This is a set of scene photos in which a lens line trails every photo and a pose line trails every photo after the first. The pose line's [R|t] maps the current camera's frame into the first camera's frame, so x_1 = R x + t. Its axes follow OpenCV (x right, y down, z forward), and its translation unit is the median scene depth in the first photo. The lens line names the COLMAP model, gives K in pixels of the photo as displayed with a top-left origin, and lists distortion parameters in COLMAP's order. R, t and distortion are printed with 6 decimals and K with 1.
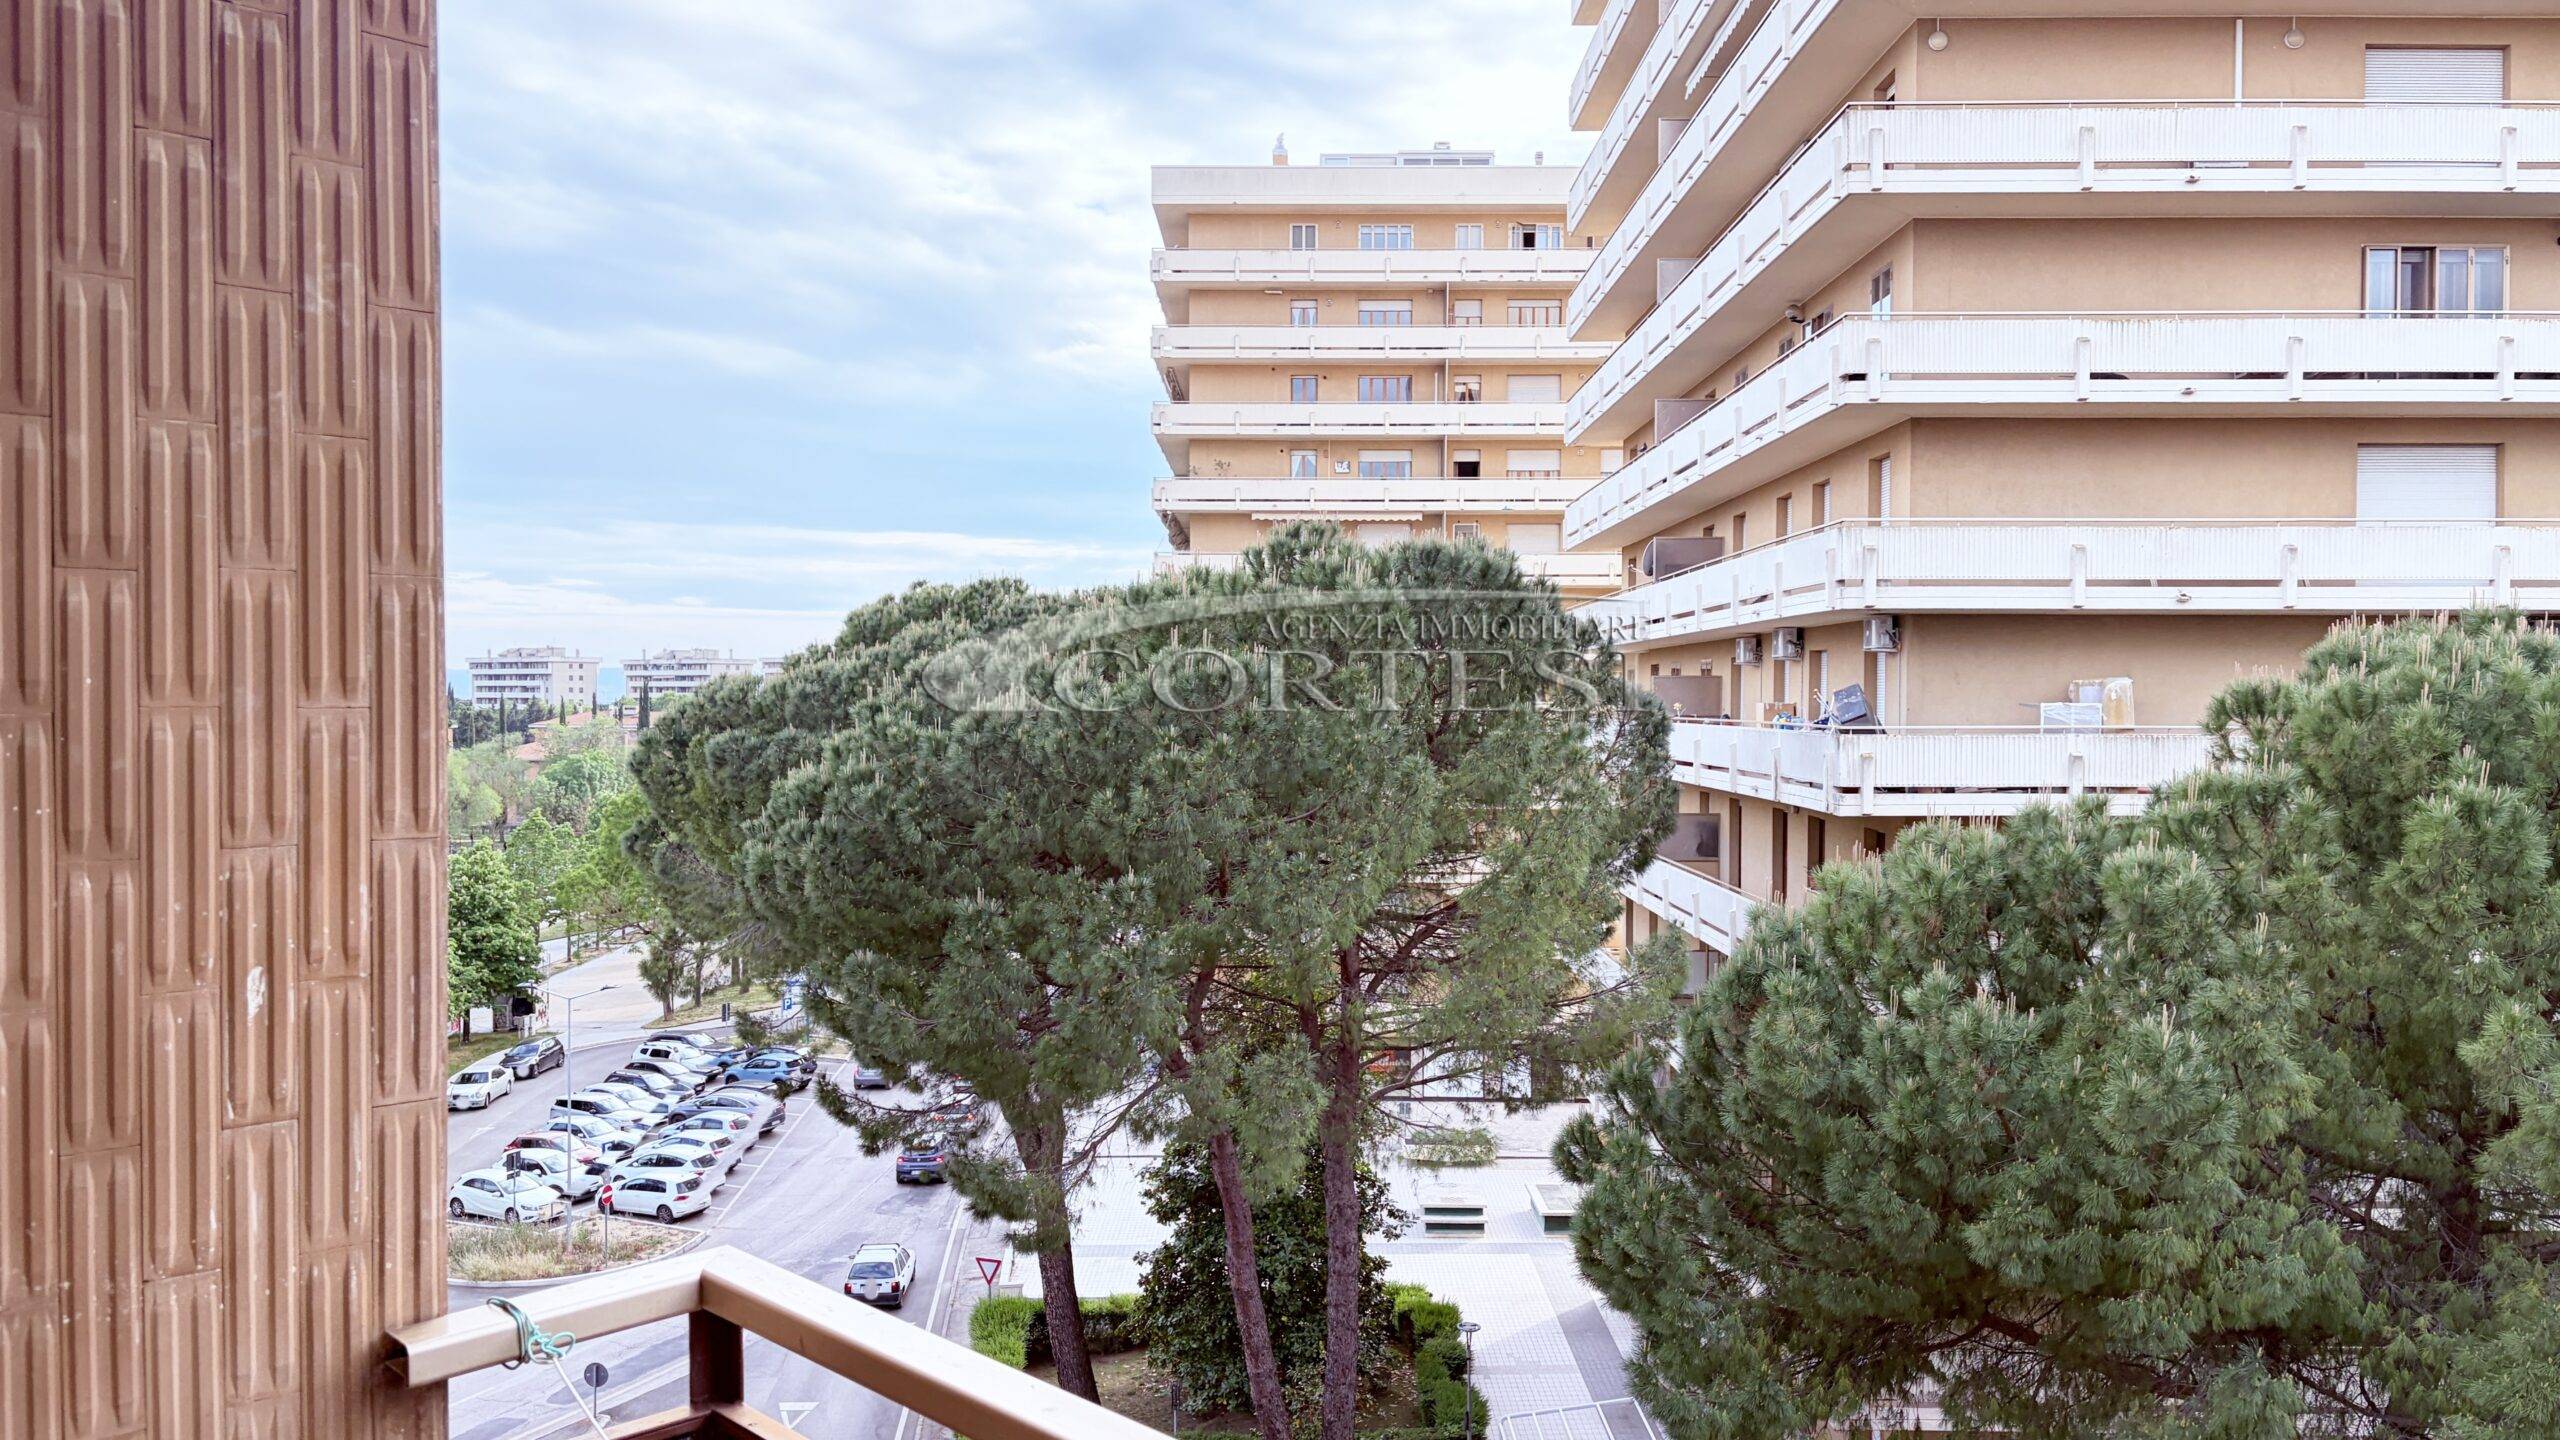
lens RADIAL K [[1977.6, 0, 1278.0], [0, 1977.6, 724.1], [0, 0, 1]] dist [0.016481, -0.005528]
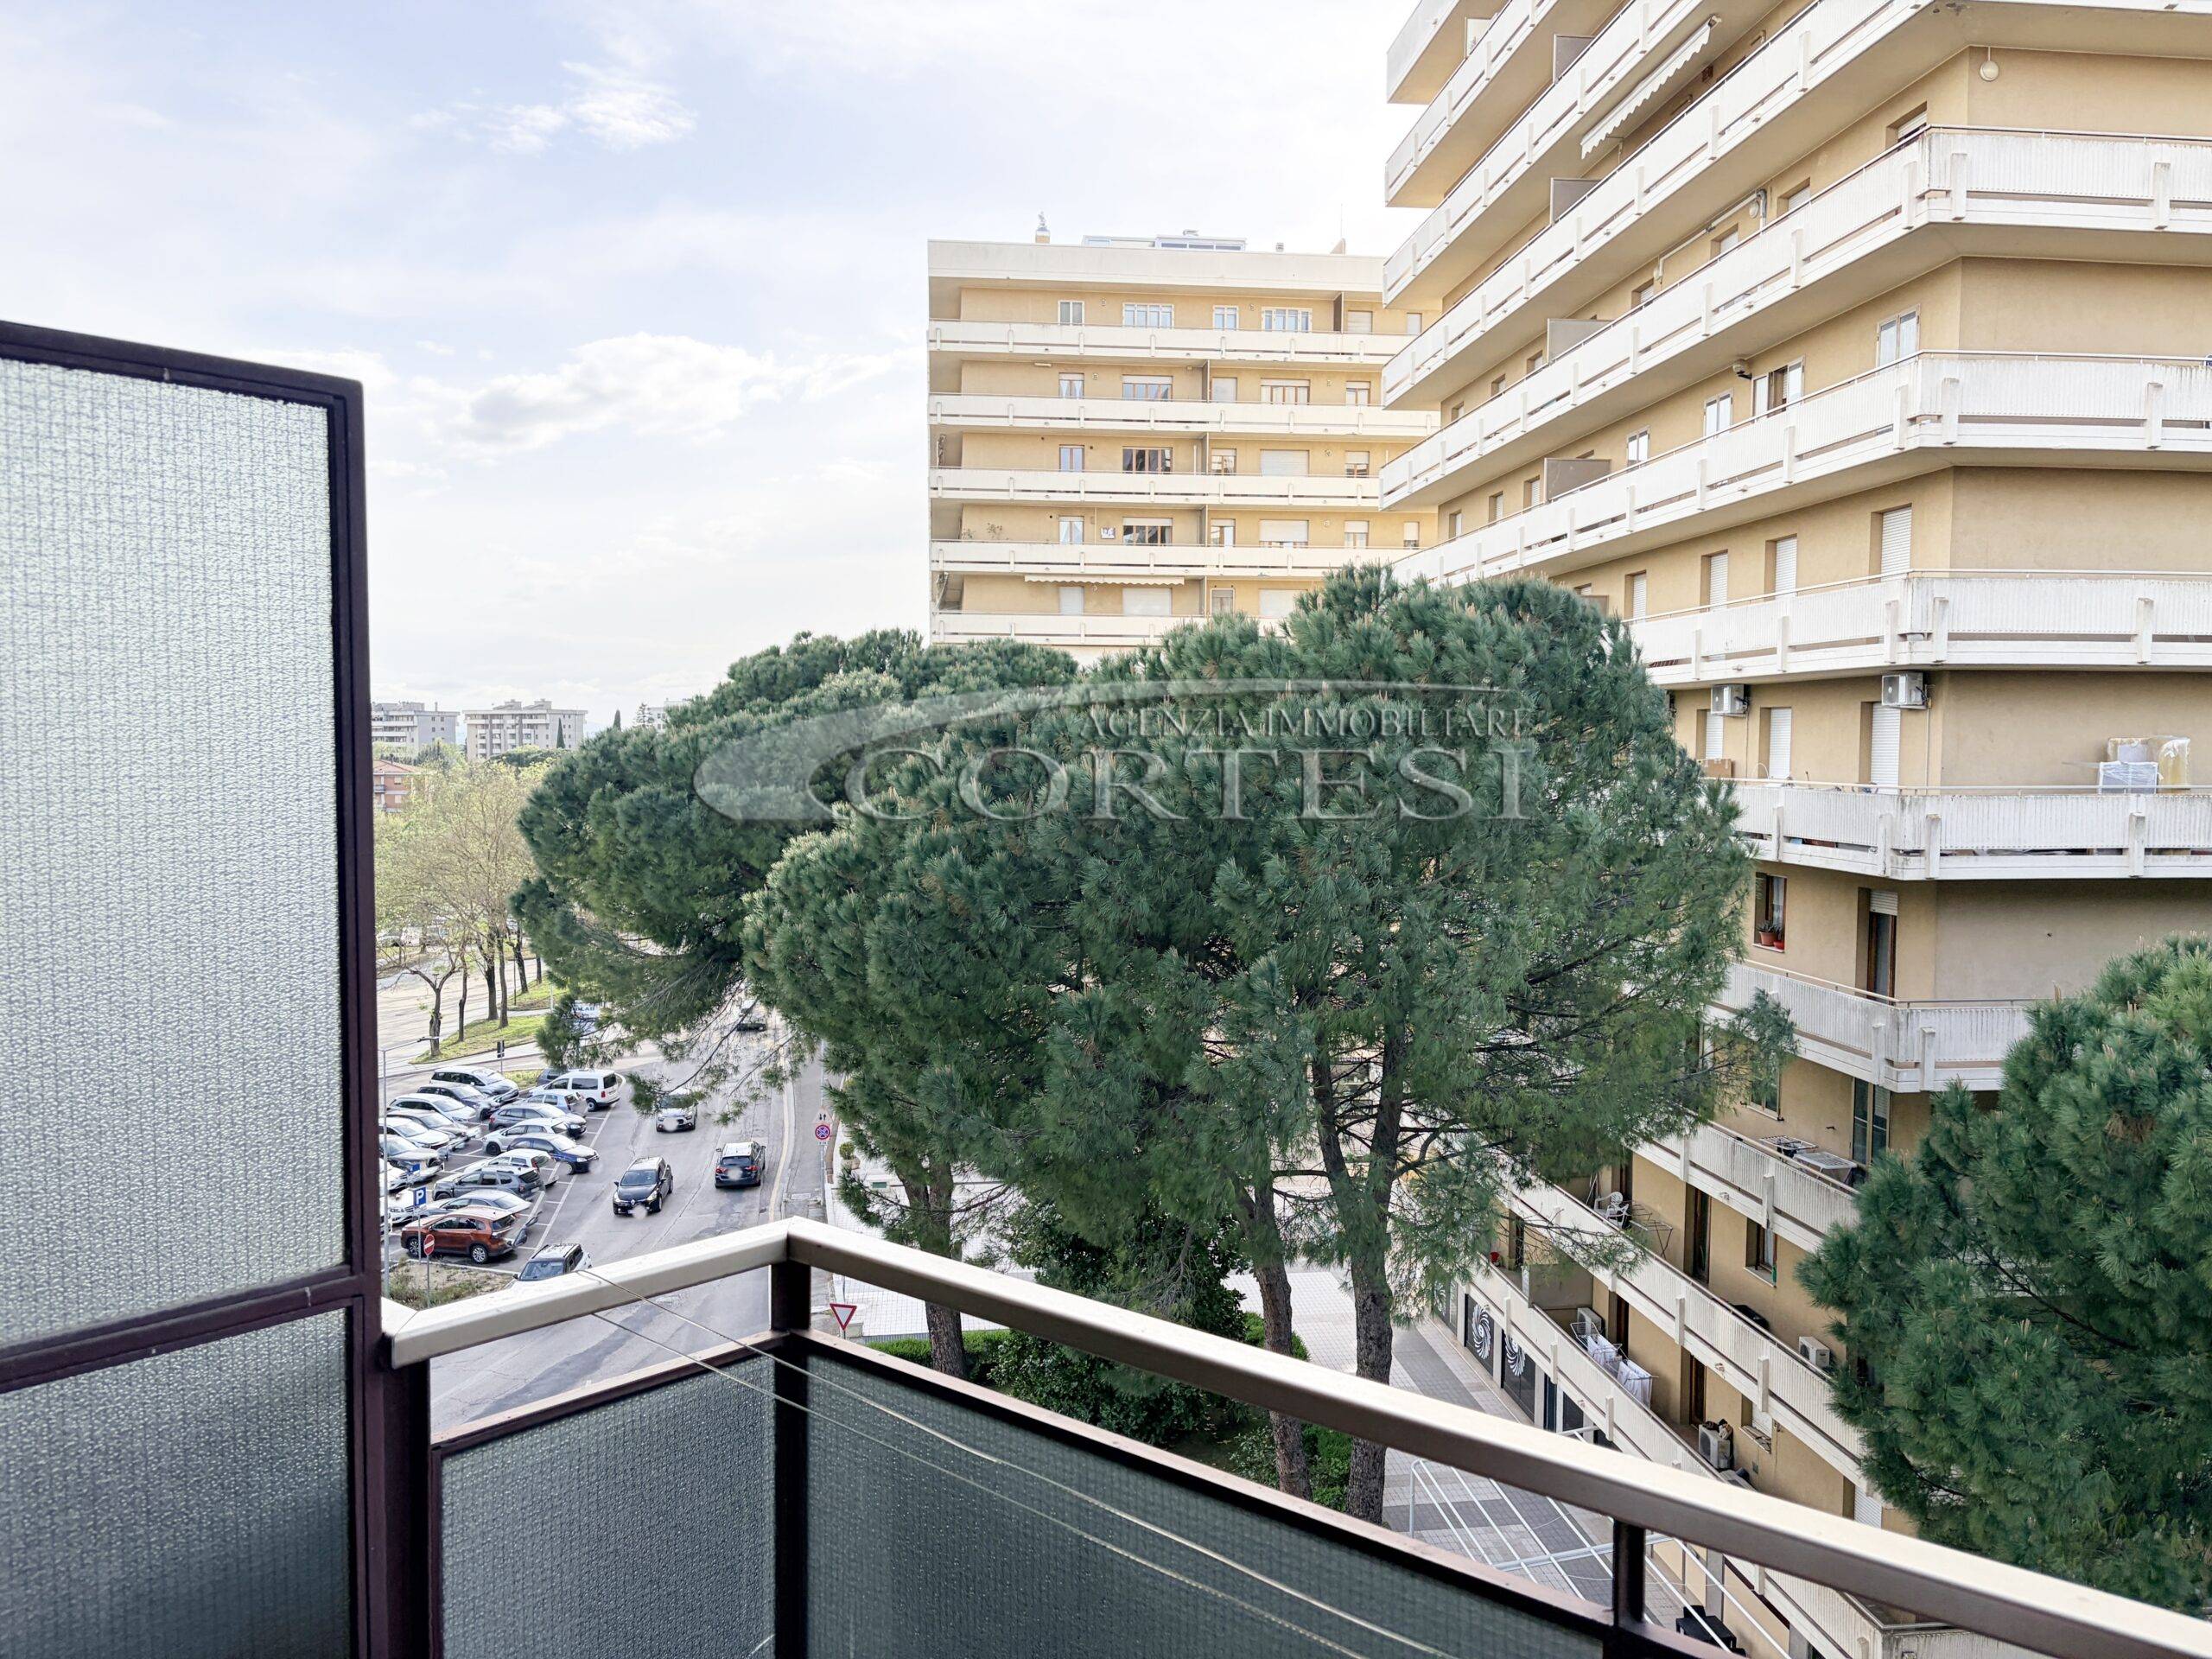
lens RADIAL K [[1709.2, 0, 1109.9], [0, 1709.2, 848.6], [0, 0, 1]] dist [0.003622, 0.002487]
pose [[0.993331, -0.003873, 0.115231, -0.132318], [-0.001326, 0.998985, 0.045014, -0.003687], [-0.115288, -0.044866, 0.992318, 0.147727]]
